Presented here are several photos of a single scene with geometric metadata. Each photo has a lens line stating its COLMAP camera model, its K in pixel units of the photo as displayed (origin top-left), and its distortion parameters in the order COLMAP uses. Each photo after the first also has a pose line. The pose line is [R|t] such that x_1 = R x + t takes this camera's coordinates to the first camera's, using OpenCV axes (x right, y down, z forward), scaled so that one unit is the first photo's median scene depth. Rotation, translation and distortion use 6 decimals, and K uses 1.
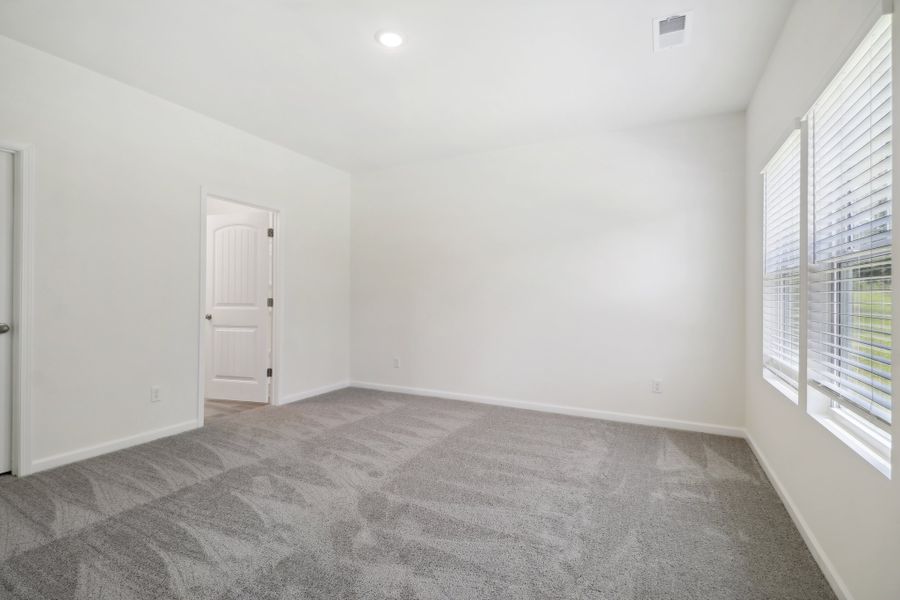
lens RADIAL K [[422.1, 0, 450.0], [0, 422.1, 300.0], [0, 0, 1]] dist [-0.001824, -0.000016]
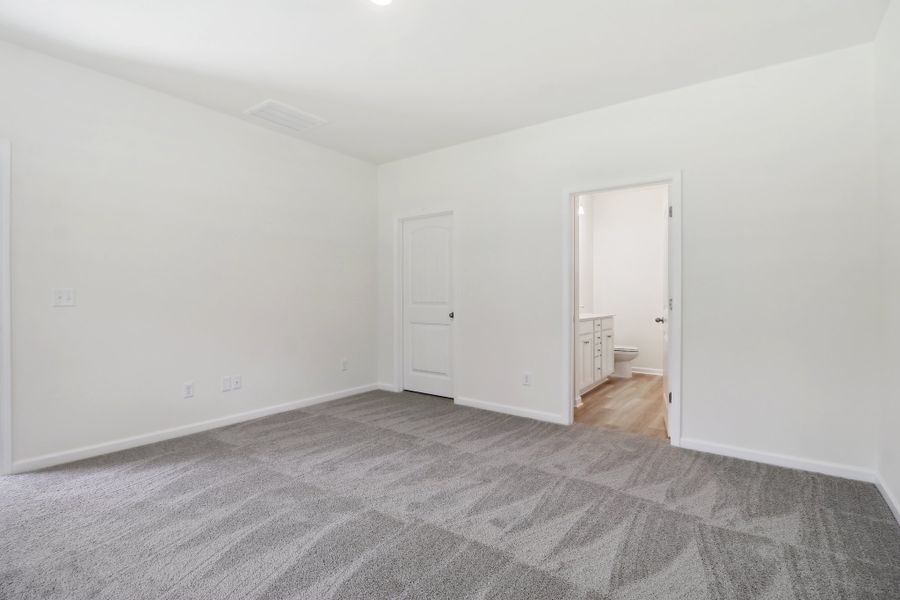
lens RADIAL K [[422.1, 0, 450.0], [0, 422.1, 300.0], [0, 0, 1]] dist [-0.001824, -0.000016]
pose [[-0.175056, 0.005625, -0.984542, 0.541800], [-0.006728, 0.999953, 0.006909, -0.011736], [0.984535, 0.007833, -0.175010, 1.016614]]
